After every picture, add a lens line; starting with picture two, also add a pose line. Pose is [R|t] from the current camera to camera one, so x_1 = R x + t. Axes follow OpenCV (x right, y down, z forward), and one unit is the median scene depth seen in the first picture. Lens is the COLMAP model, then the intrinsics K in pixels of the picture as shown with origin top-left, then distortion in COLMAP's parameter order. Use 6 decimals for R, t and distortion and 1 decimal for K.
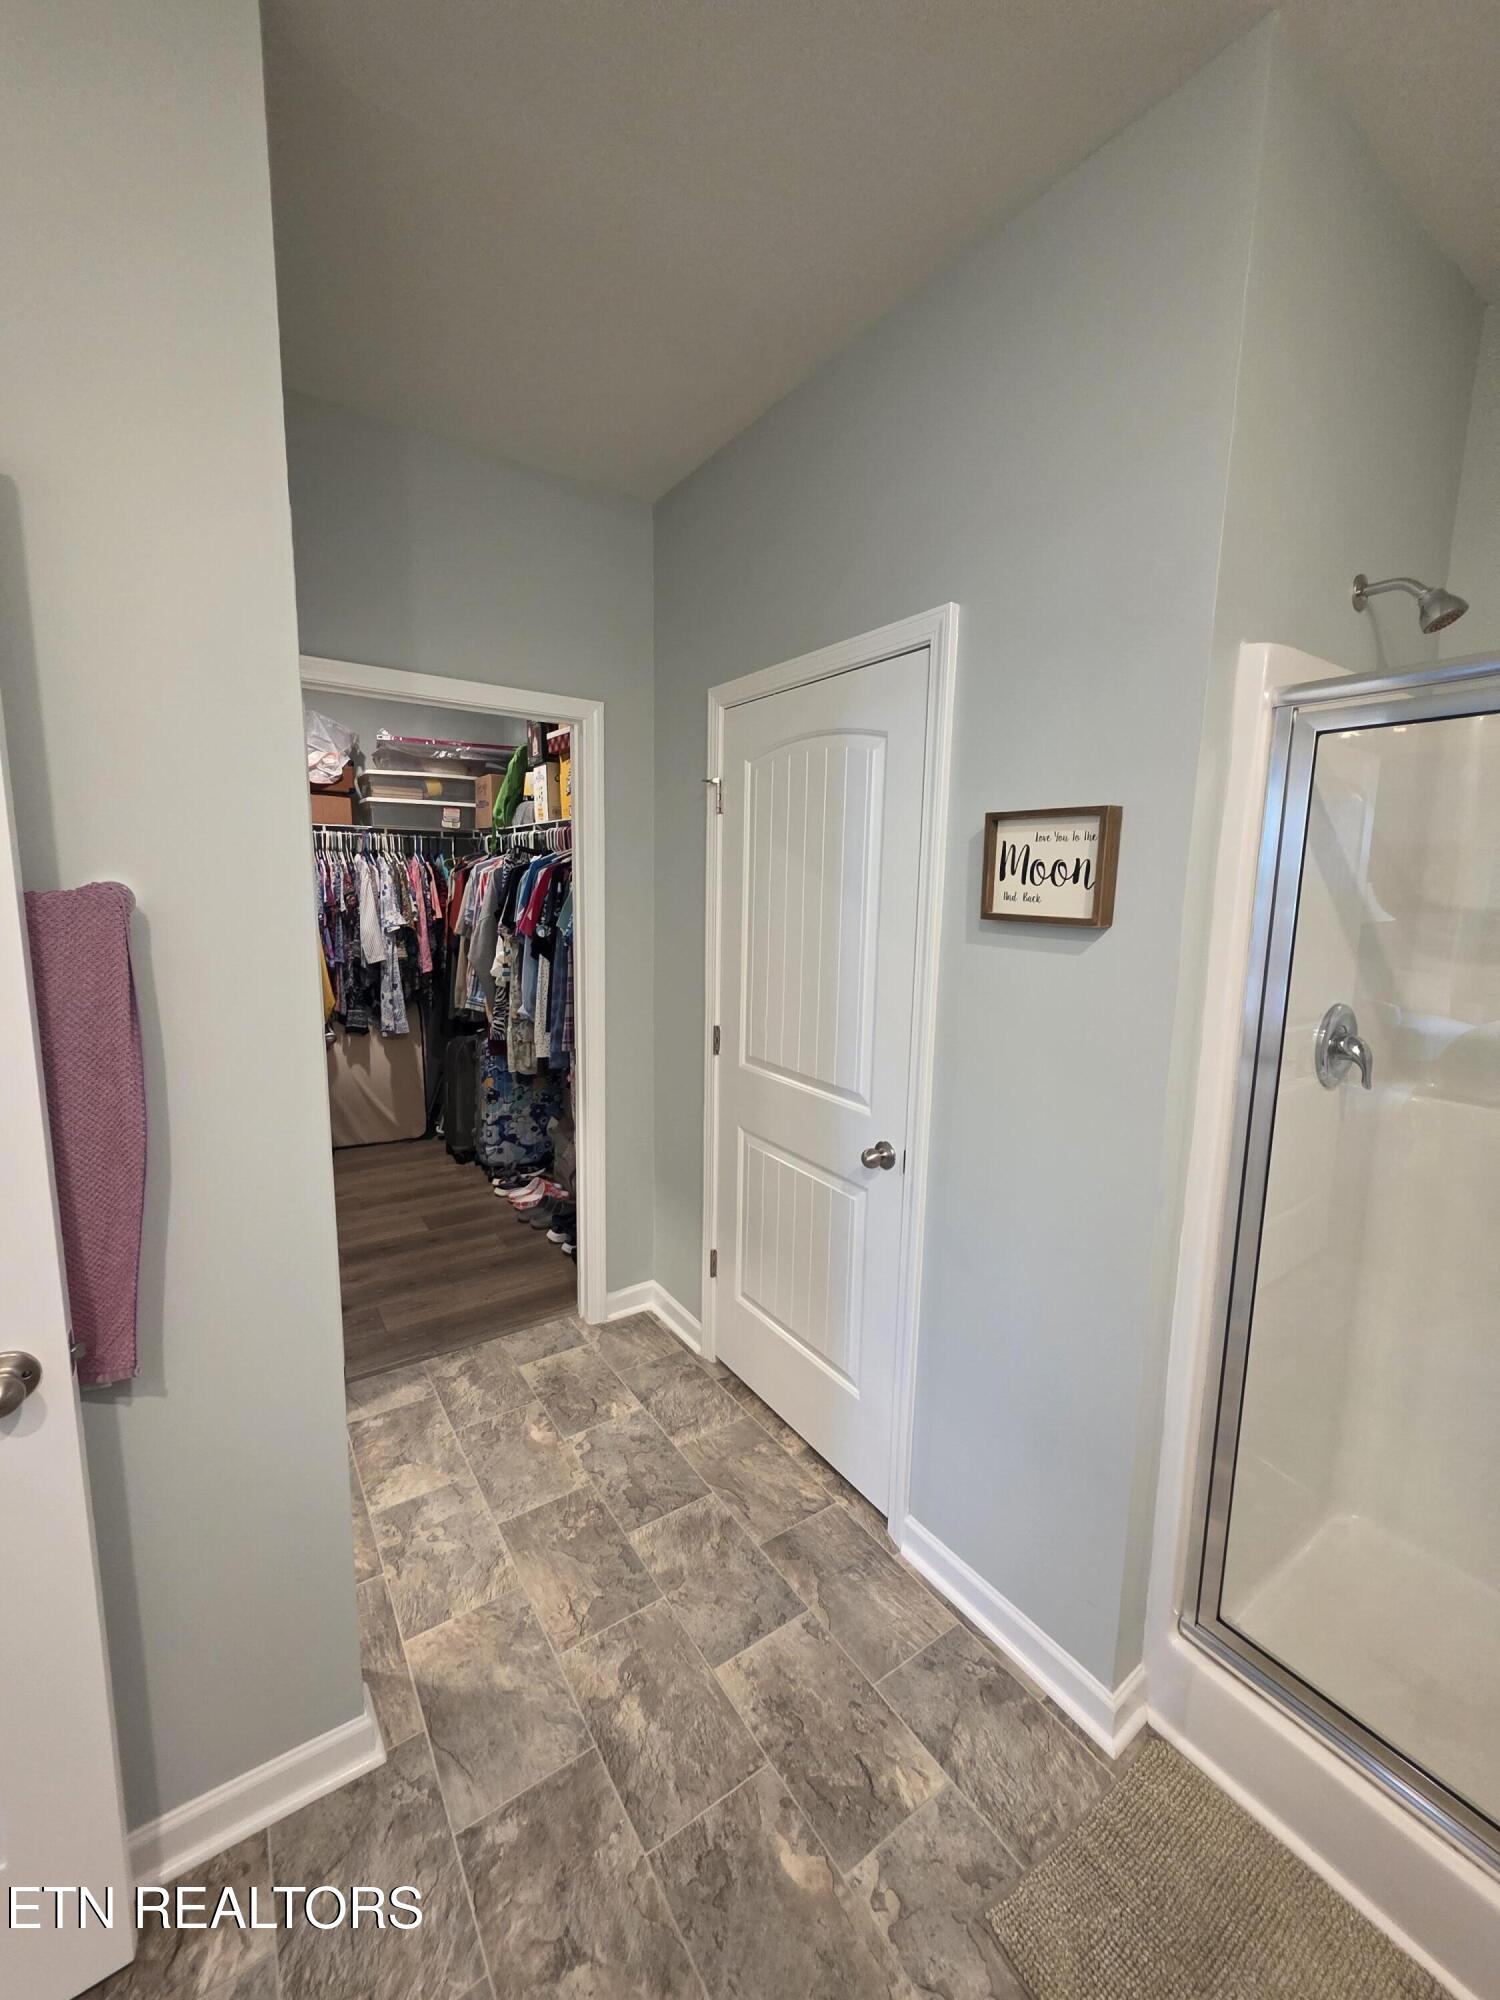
lens RADIAL K [[803.3, 0, 745.4], [0, 803.3, 1003.9], [0, 0, 1]] dist [-0.000325, 0.000370]
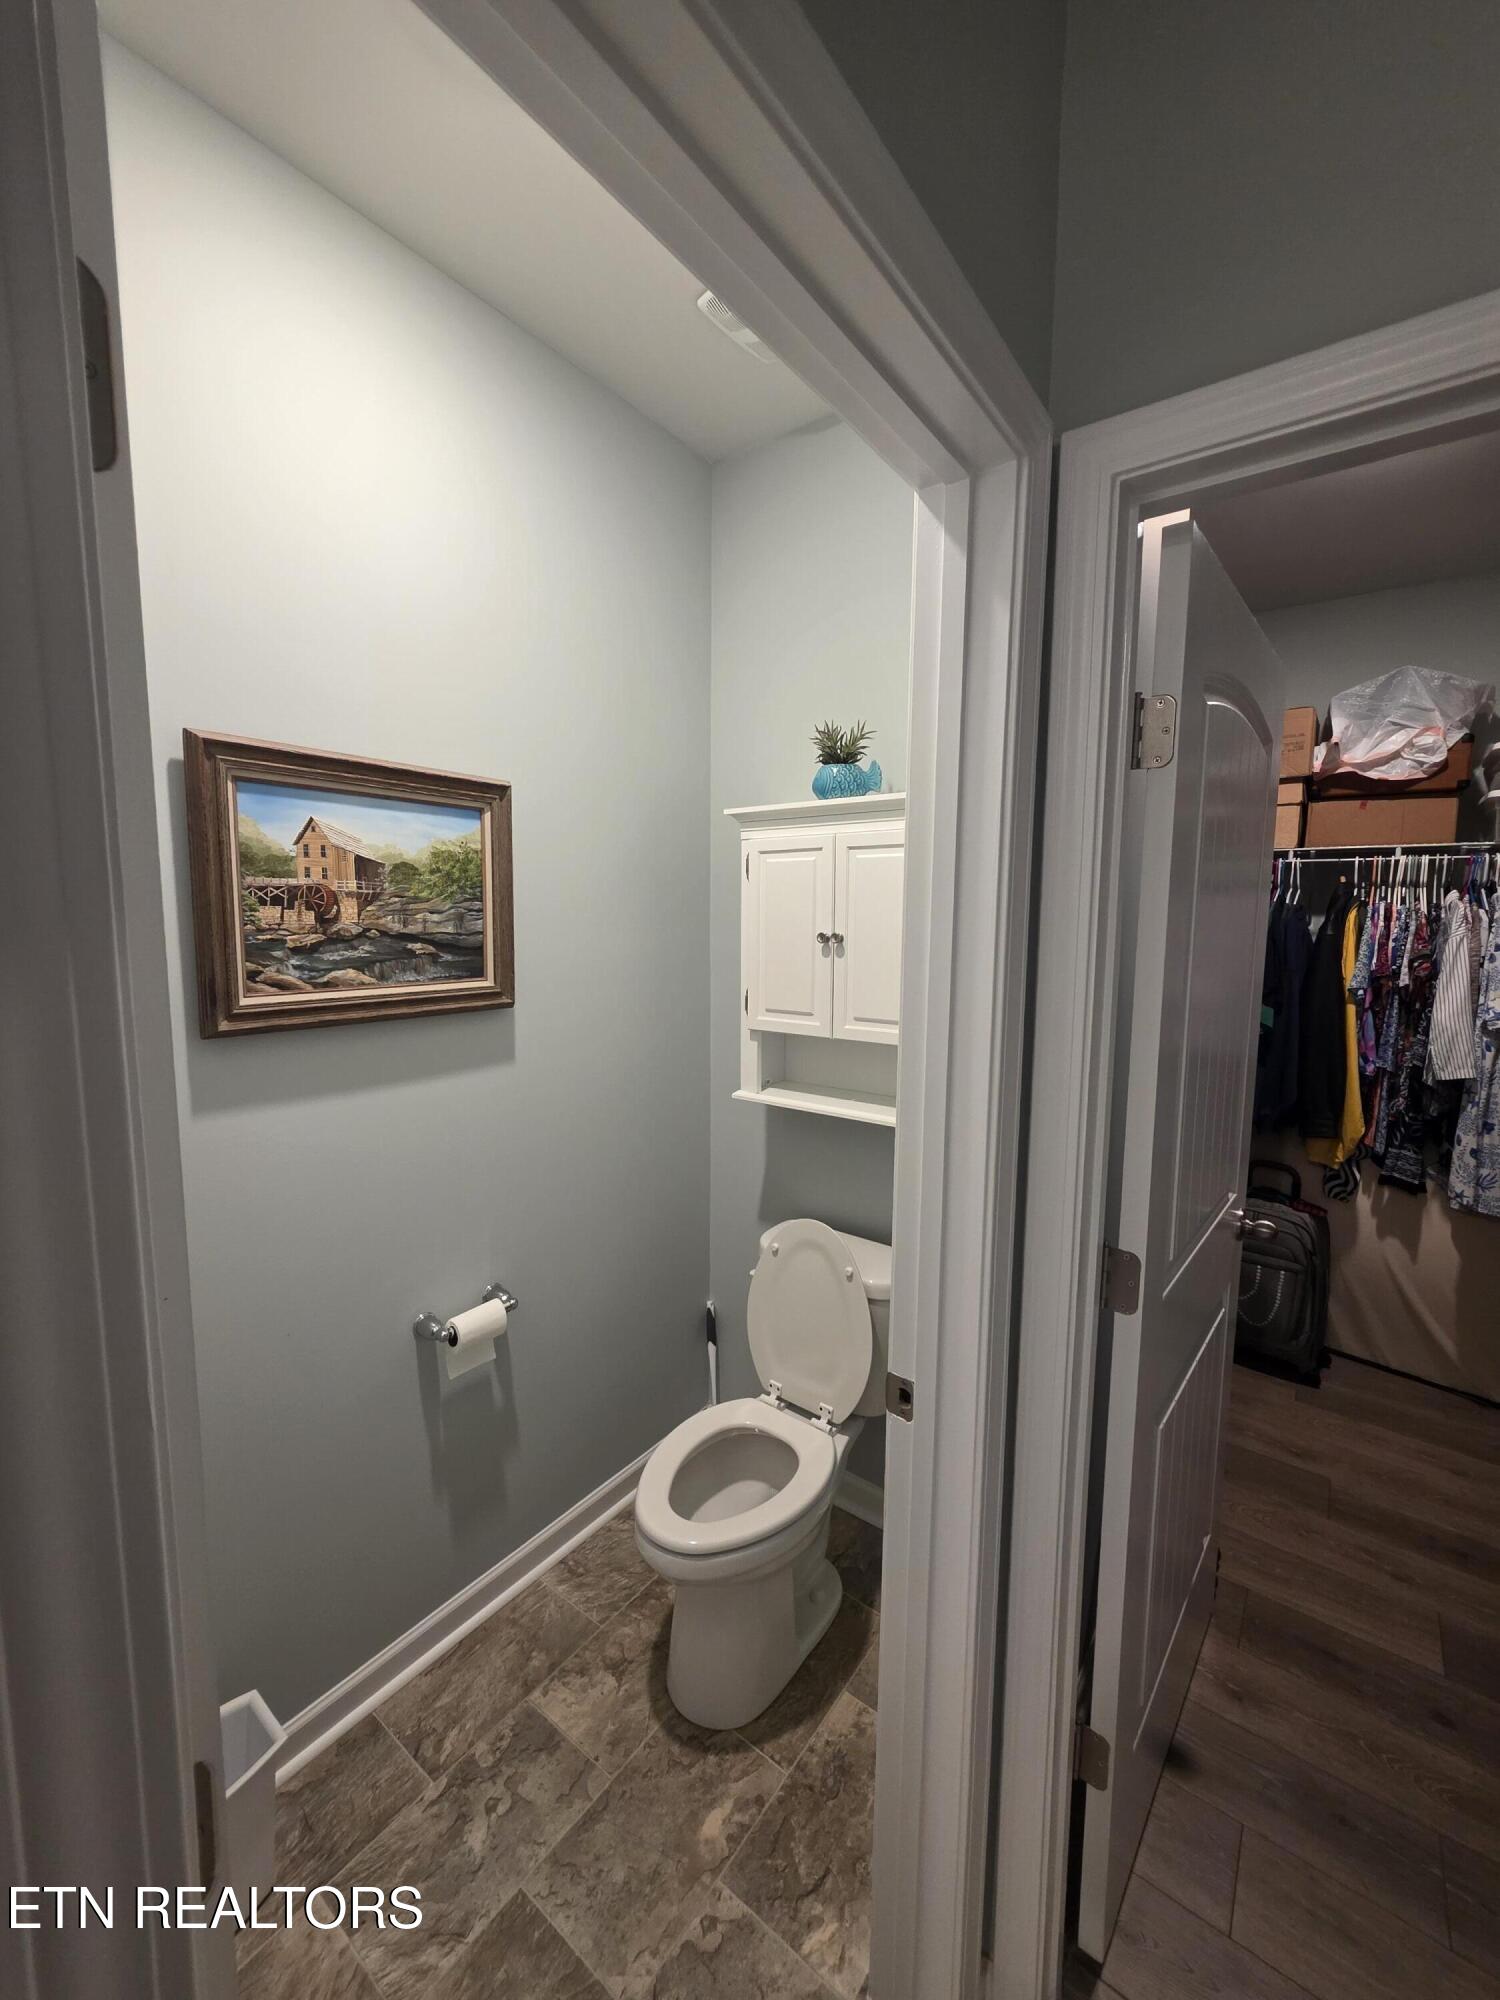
lens RADIAL K [[803.3, 0, 751.3], [0, 803.3, 1002.8], [0, 0, 1]] dist [-0.000325, 0.000370]
pose [[0.332086, 0.085238, -0.939390, -0.098437], [-0.141861, 0.989094, 0.039599, -0.057557], [0.932520, 0.120113, 0.340557, 0.342356]]
